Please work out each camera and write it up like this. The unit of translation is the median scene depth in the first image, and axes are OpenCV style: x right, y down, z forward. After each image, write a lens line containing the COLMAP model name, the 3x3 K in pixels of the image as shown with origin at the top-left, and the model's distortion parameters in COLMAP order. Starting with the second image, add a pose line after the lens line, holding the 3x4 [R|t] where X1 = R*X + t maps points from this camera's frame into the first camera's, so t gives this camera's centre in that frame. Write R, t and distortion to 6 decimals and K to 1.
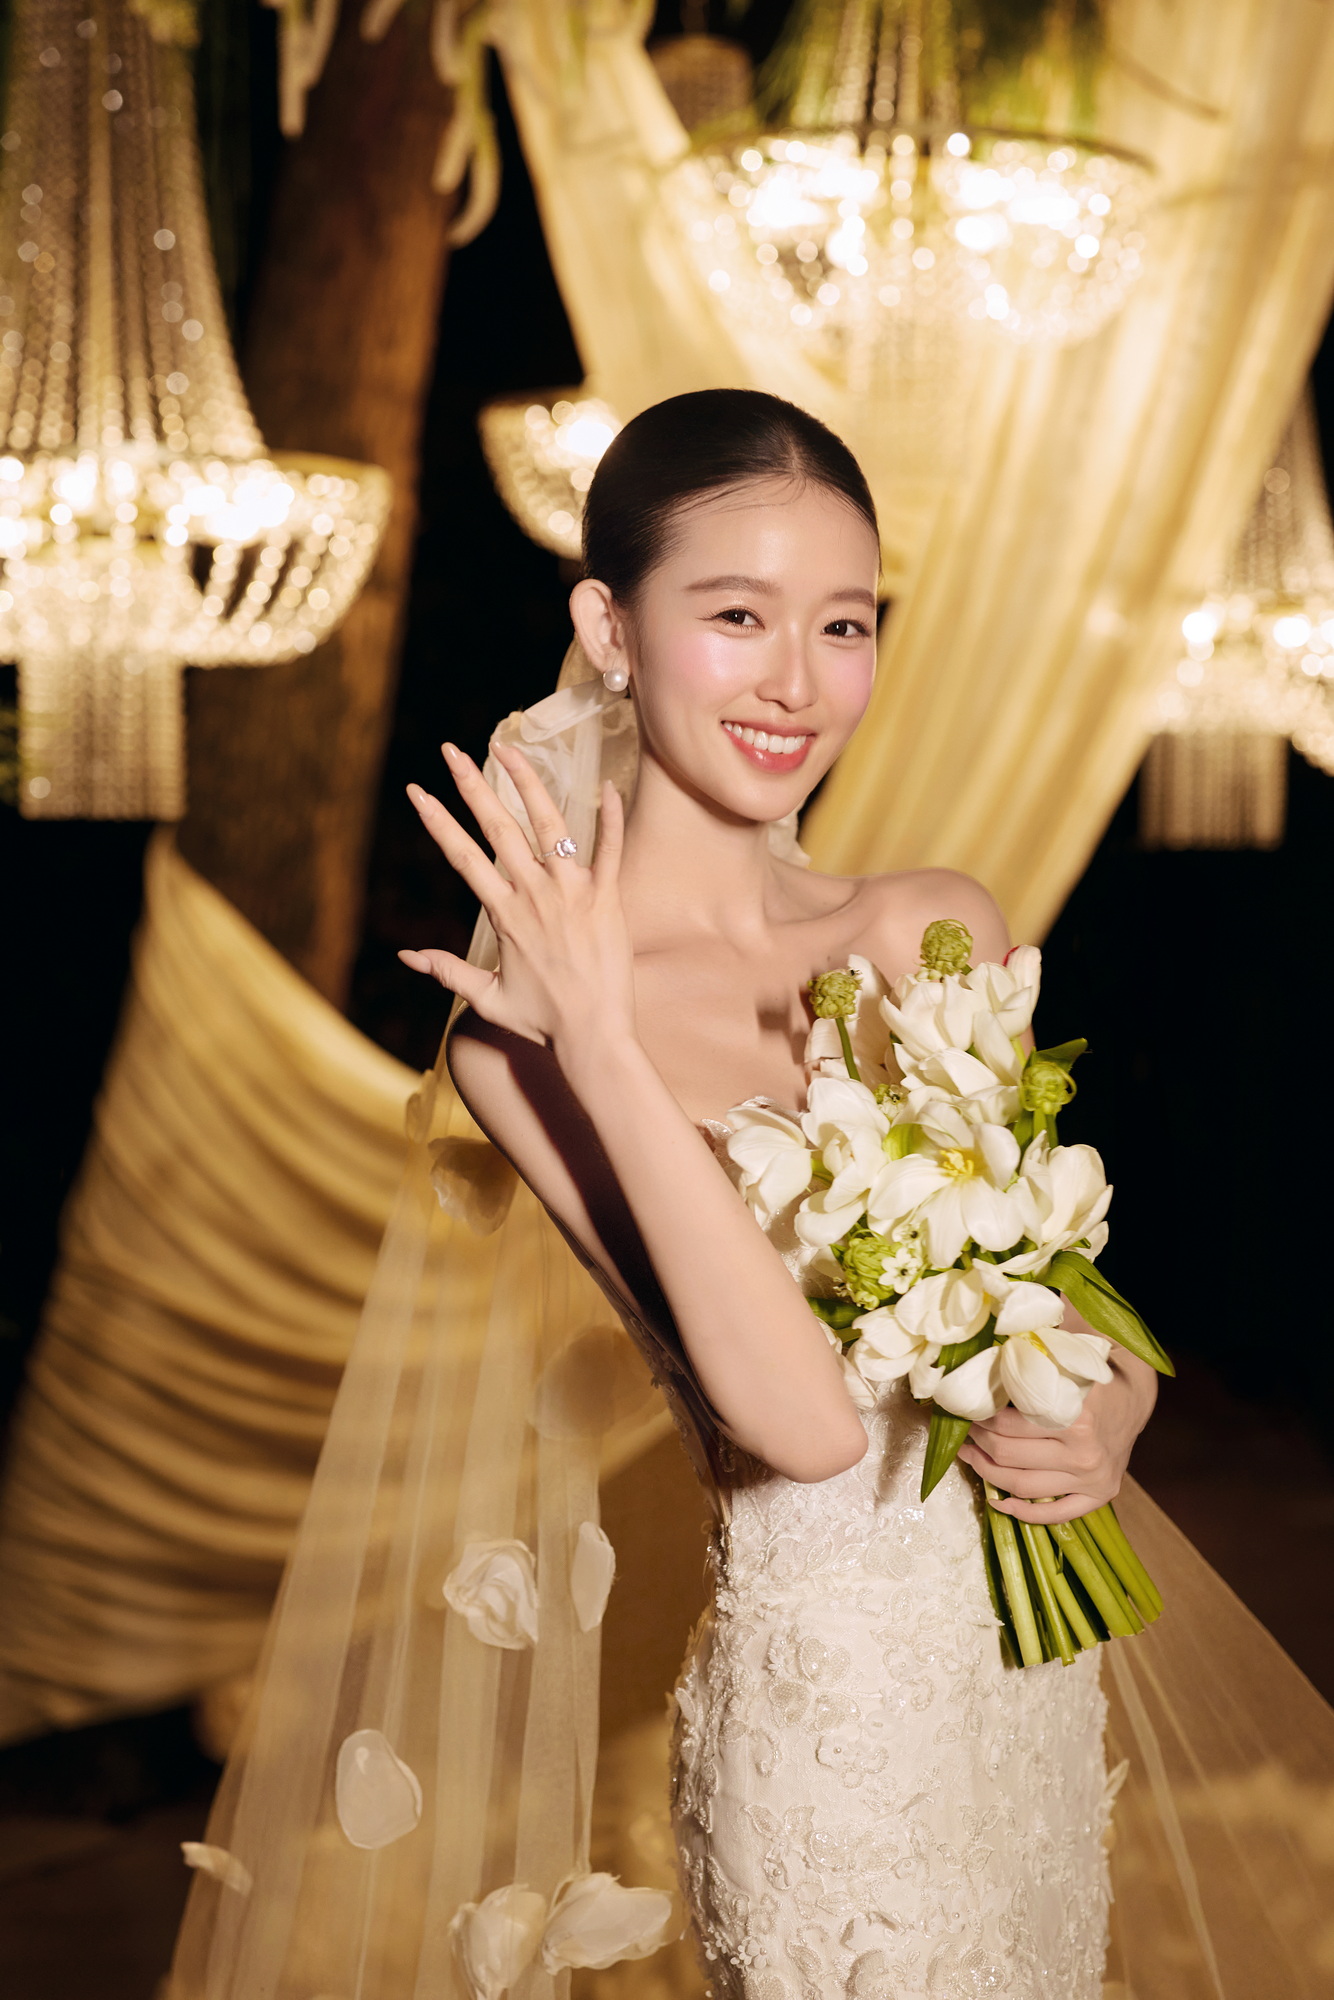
lens RADIAL K [[2781.4, 0, 667.0], [0, 2781.4, 1000.0], [0, 0, 1]] dist [-0.042785, 0.024004]
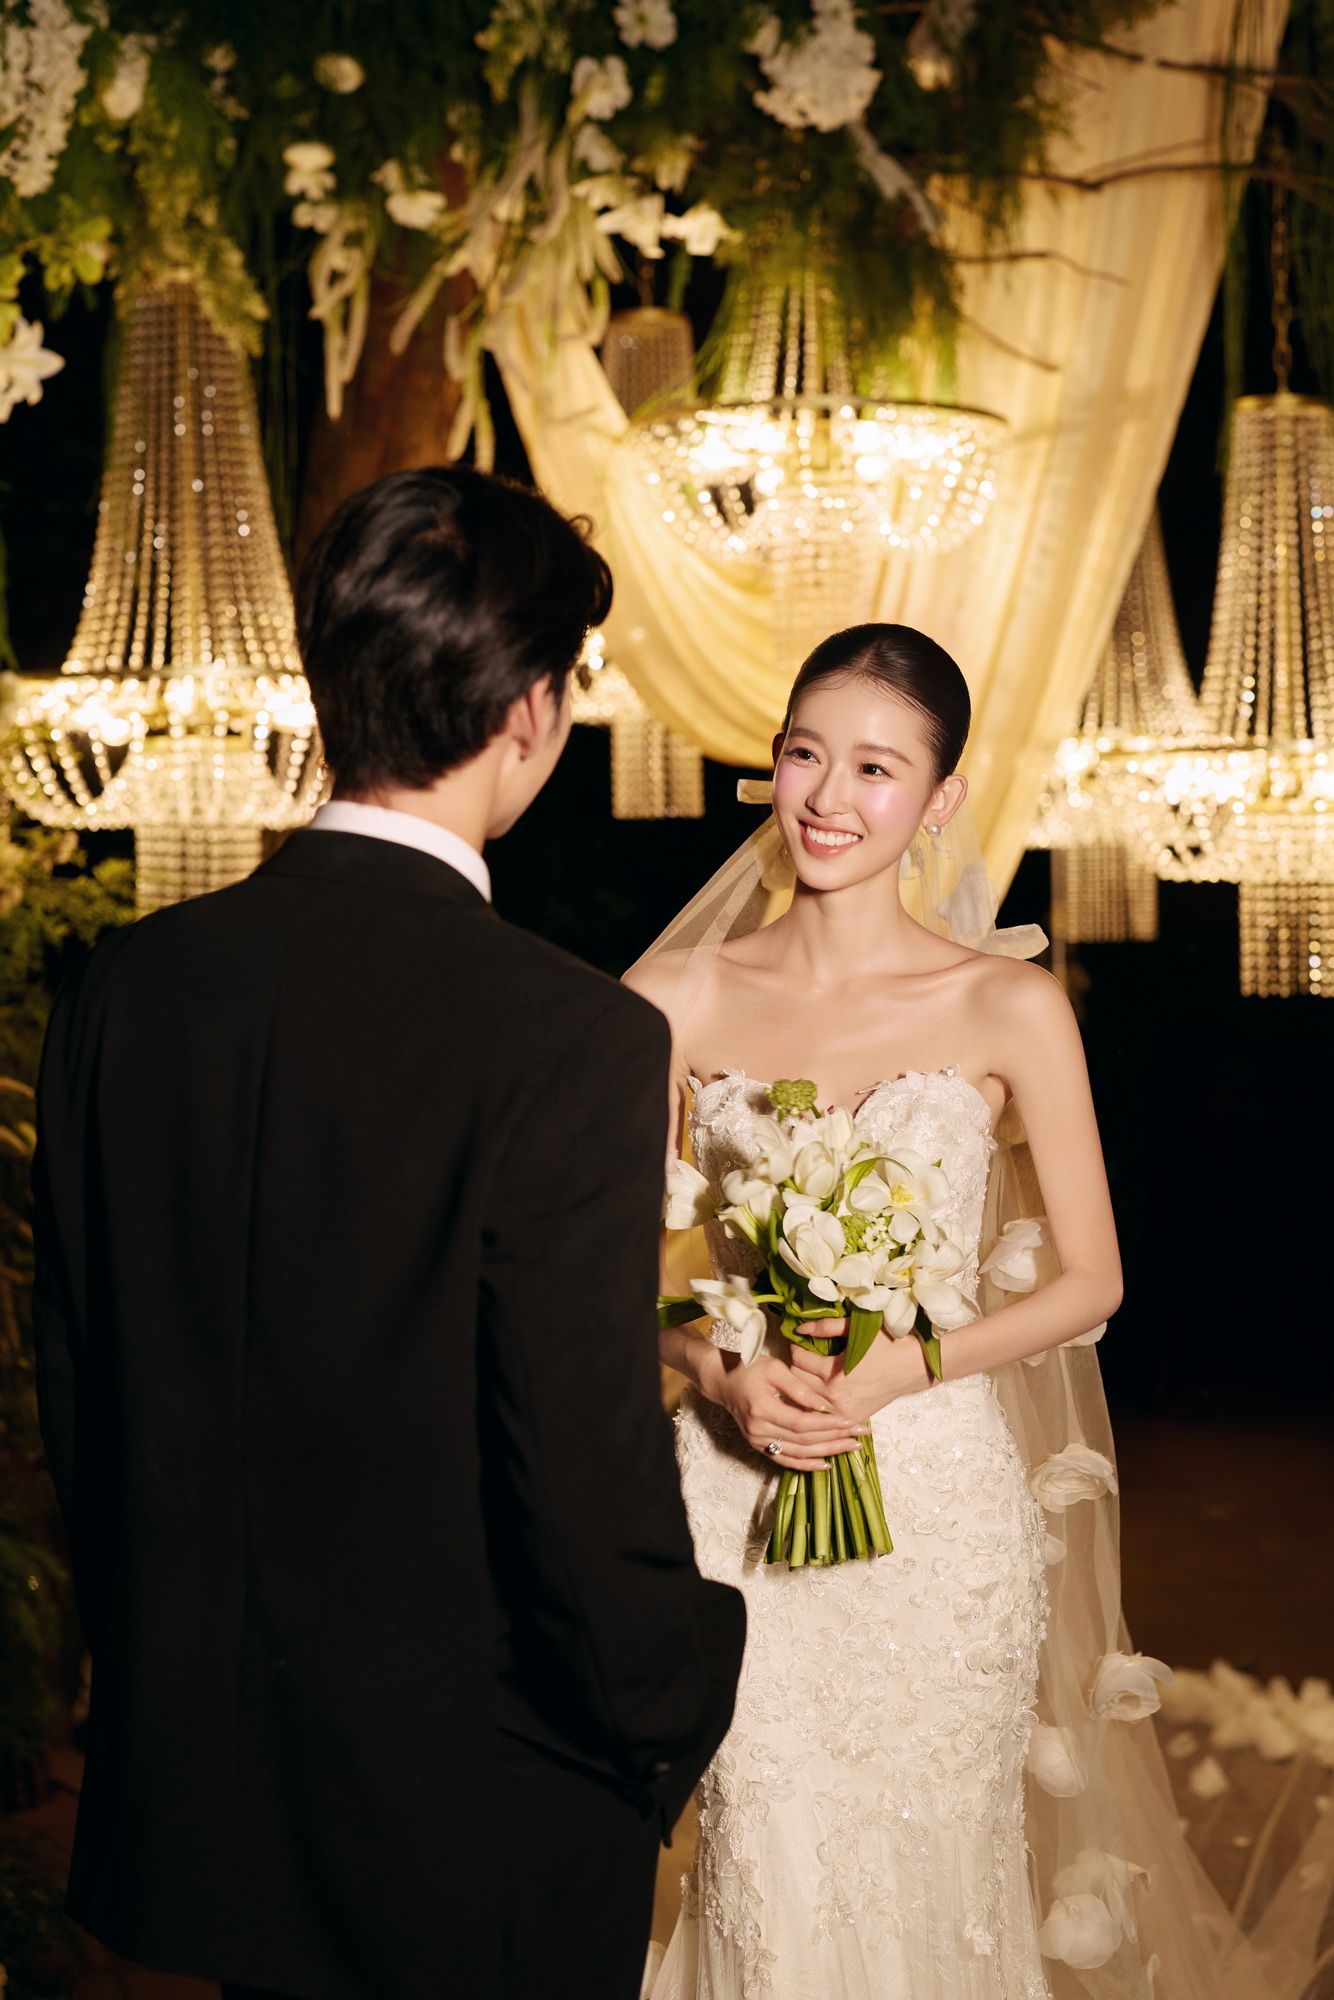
lens RADIAL K [[2781.4, 0, 667.0], [0, 2781.4, 1000.0], [0, 0, 1]] dist [-0.042785, 0.024004]
pose [[0.999293, -0.036532, 0.008858, -0.001382], [0.036861, 0.998505, -0.040359, 0.016529], [-0.007370, 0.040657, 0.999146, -0.279358]]
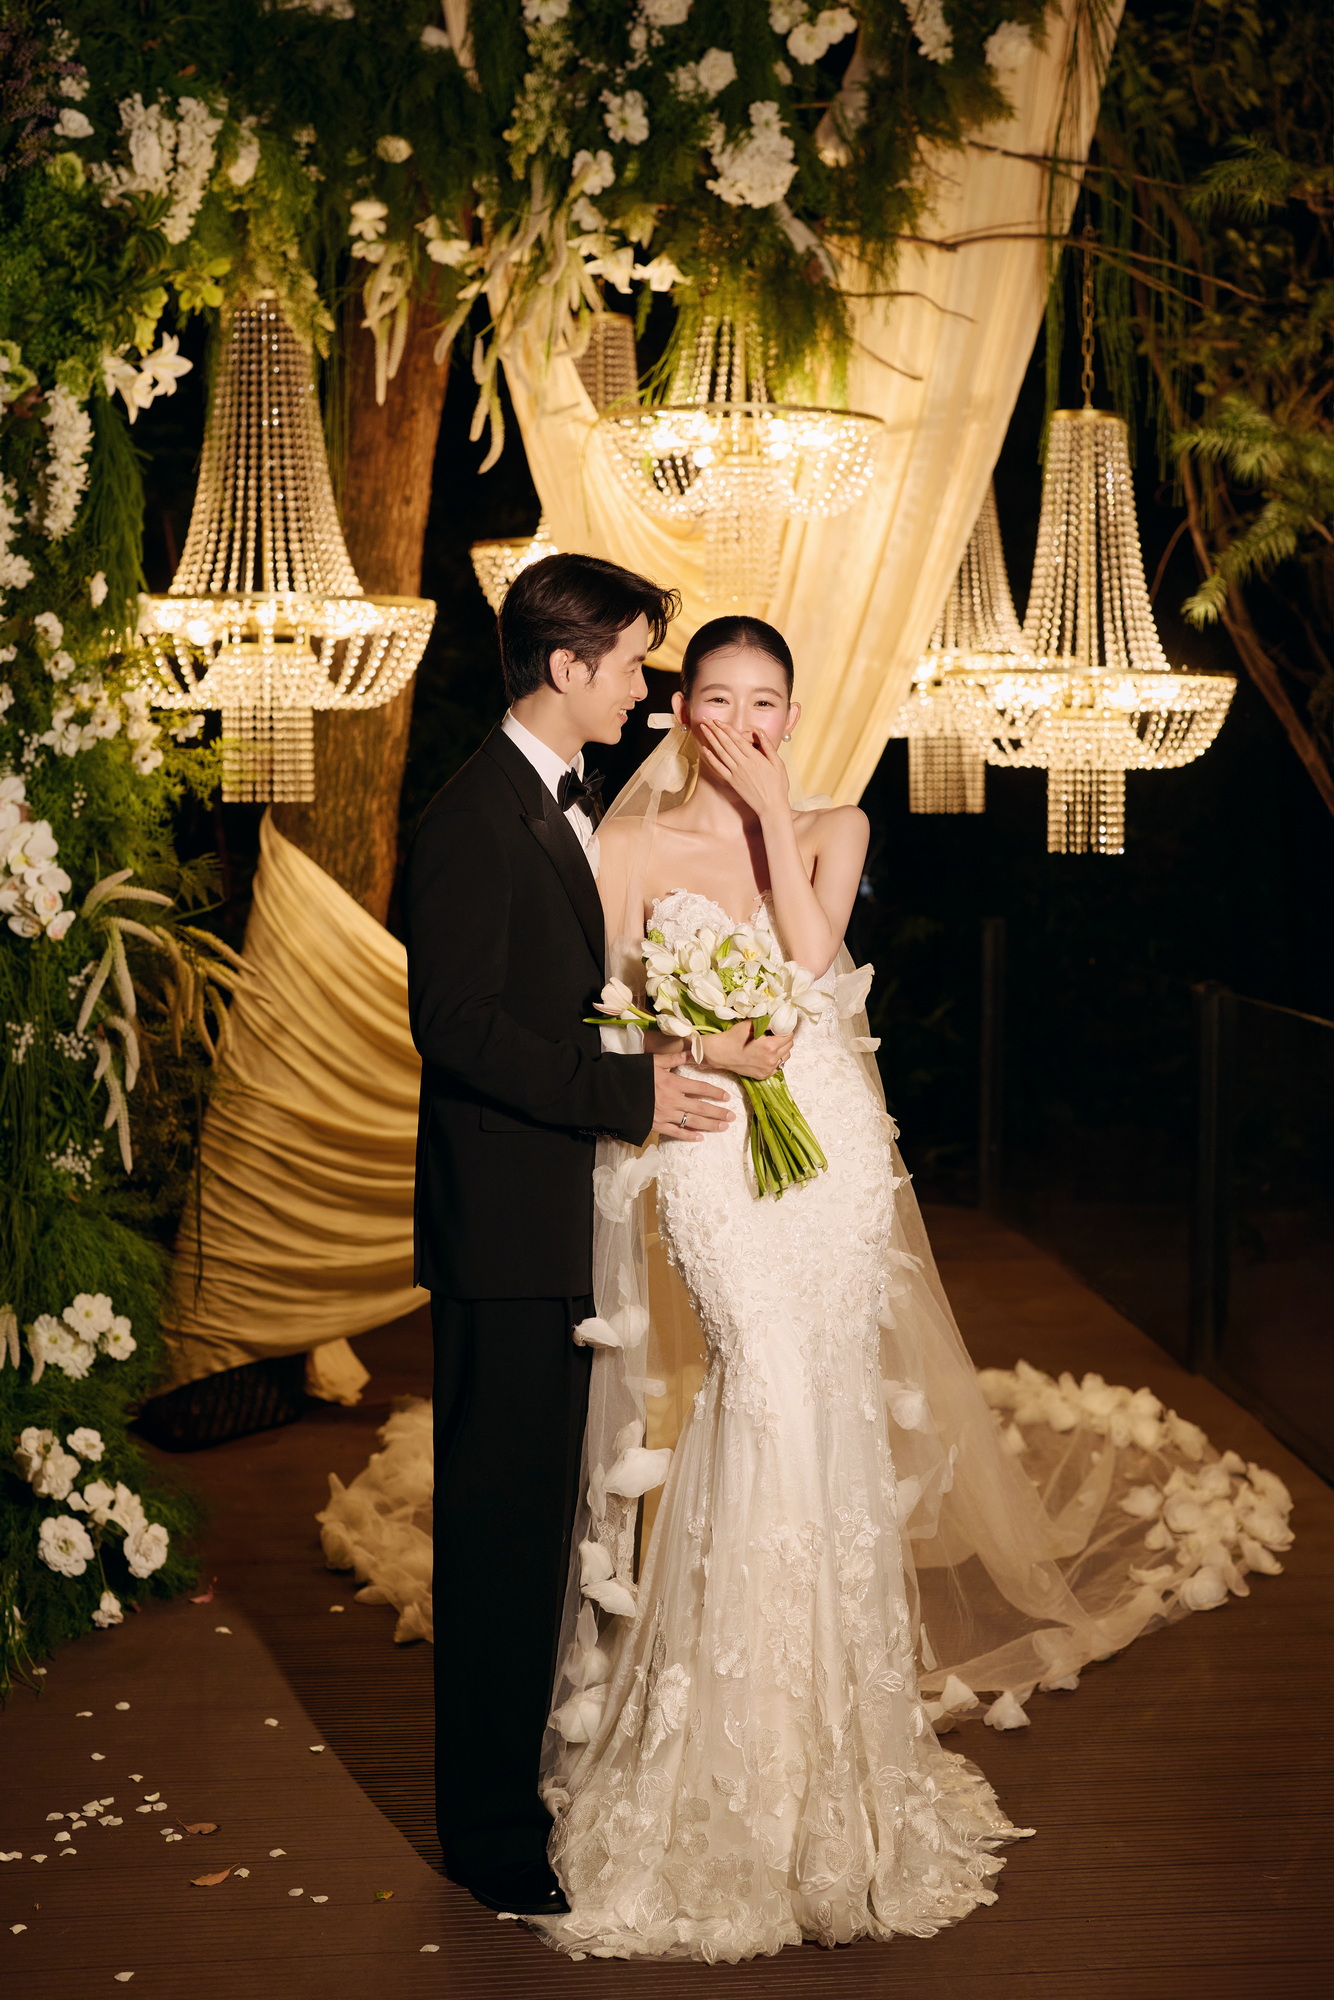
lens RADIAL K [[2989.0, 0, 667.0], [0, 2989.0, 1000.0], [0, 0, 1]] dist [-0.067534, -0.000863]
pose [[0.996622, -0.022293, 0.079036, -0.110335], [0.022272, 0.999751, 0.001151, 0.056531], [-0.079042, 0.000613, 0.996871, -0.836666]]
